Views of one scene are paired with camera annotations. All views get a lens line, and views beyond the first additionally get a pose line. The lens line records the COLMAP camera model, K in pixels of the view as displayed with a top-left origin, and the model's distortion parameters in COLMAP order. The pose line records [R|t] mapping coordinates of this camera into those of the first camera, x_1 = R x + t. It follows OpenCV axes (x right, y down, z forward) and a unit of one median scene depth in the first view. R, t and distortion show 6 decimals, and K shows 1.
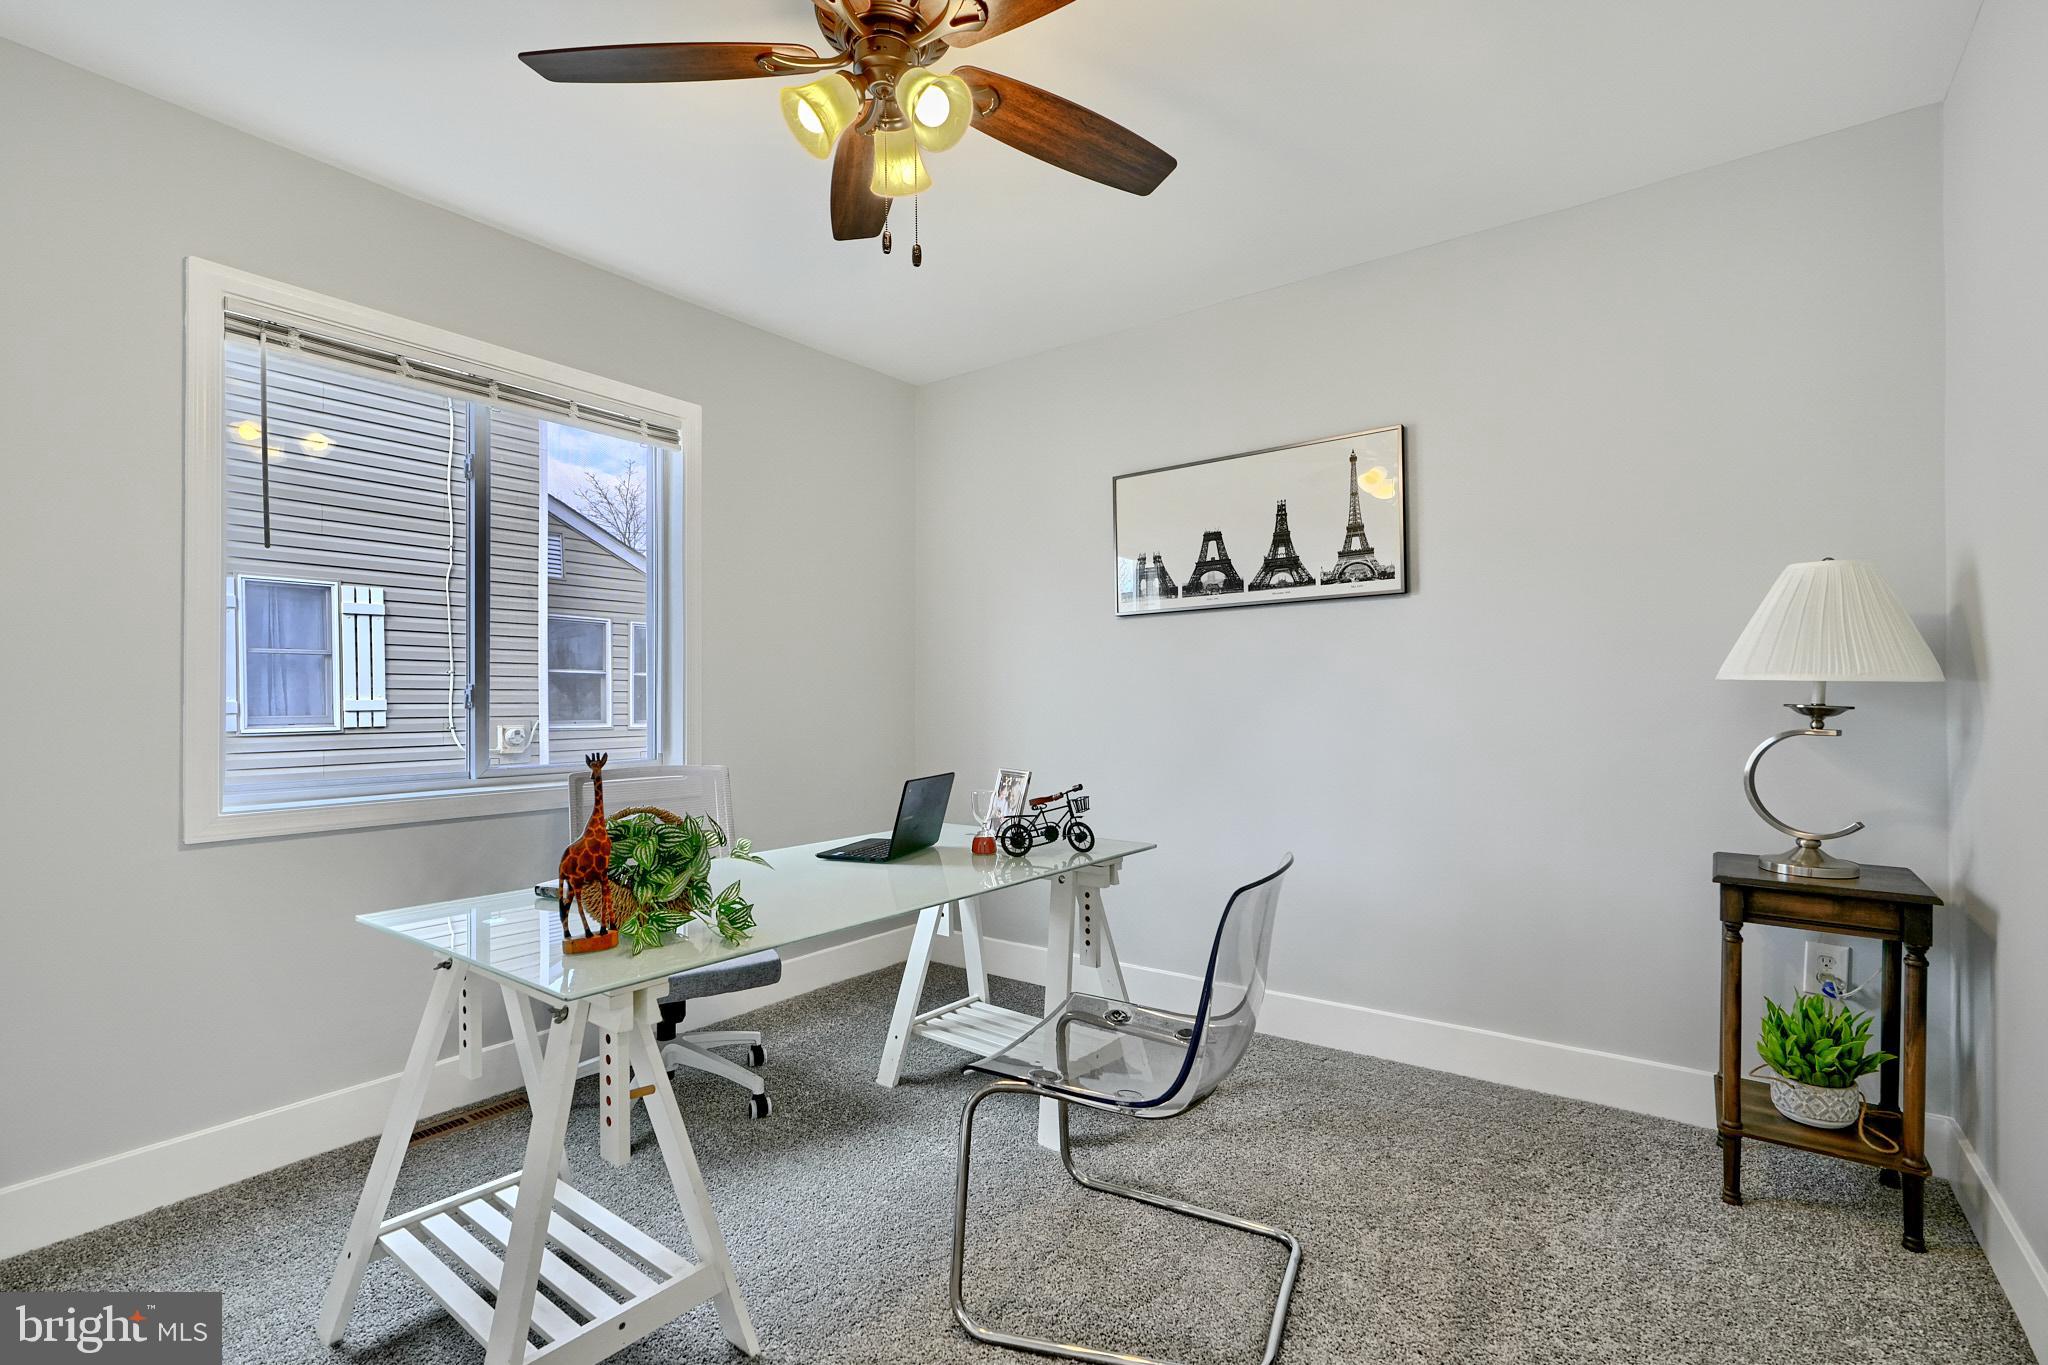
lens RADIAL K [[934.5, 0, 1036.0], [0, 934.5, 713.1], [0, 0, 1]] dist [0.001402, -0.000221]
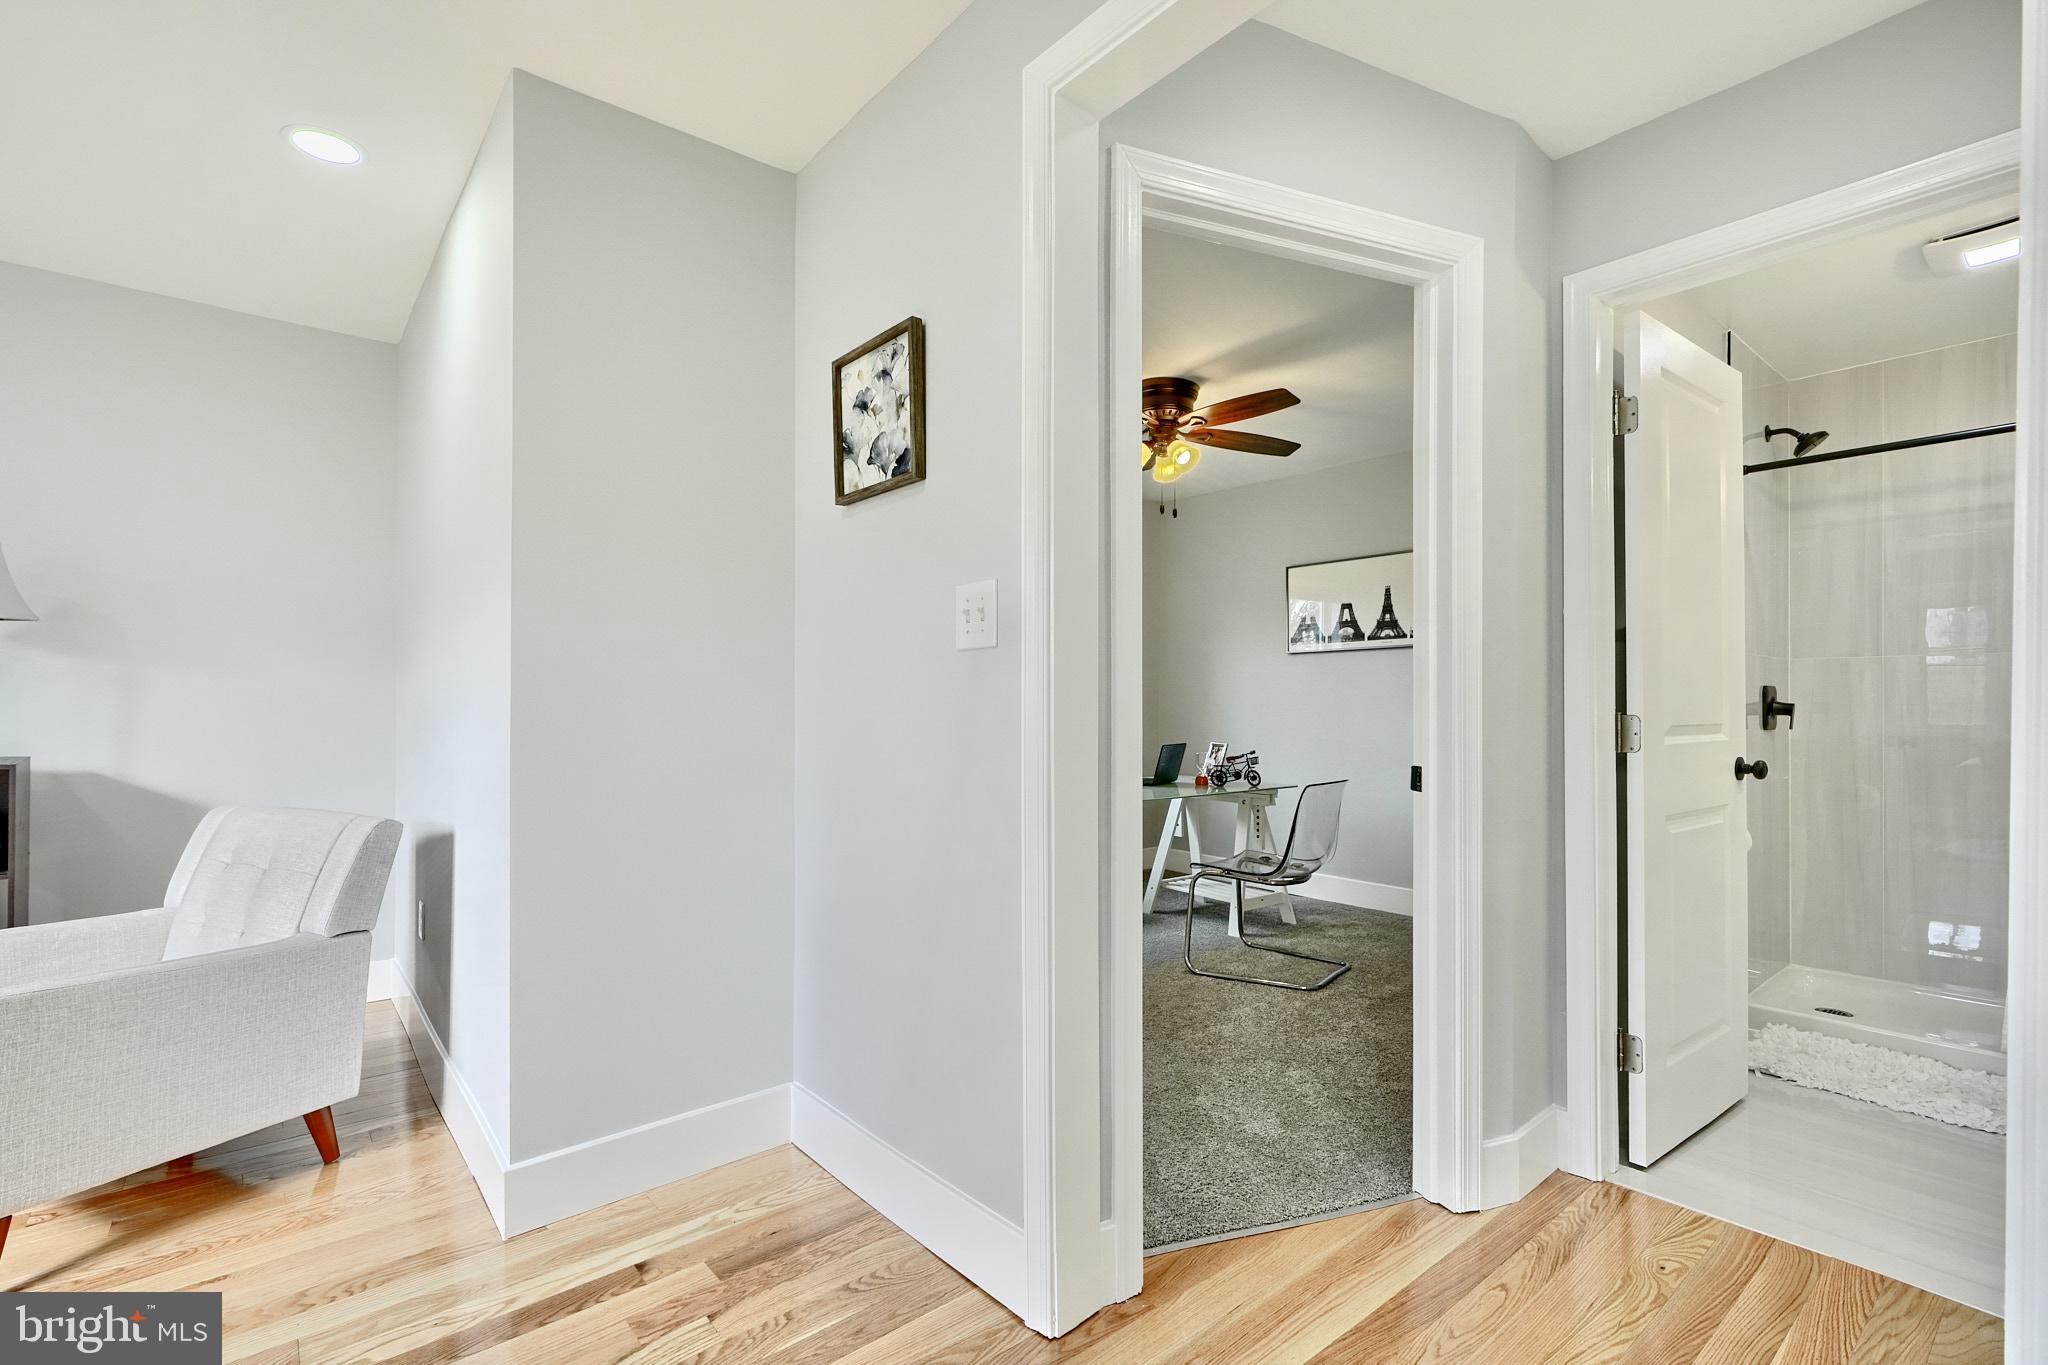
lens RADIAL K [[934.5, 0, 1036.0], [0, 934.5, 713.1], [0, 0, 1]] dist [0.001402, -0.000221]
pose [[0.972101, 0.012395, -0.234234, 0.056407], [-0.013270, 0.999910, -0.002160, 0.010253], [0.234186, 0.005208, 0.972178, -0.869727]]
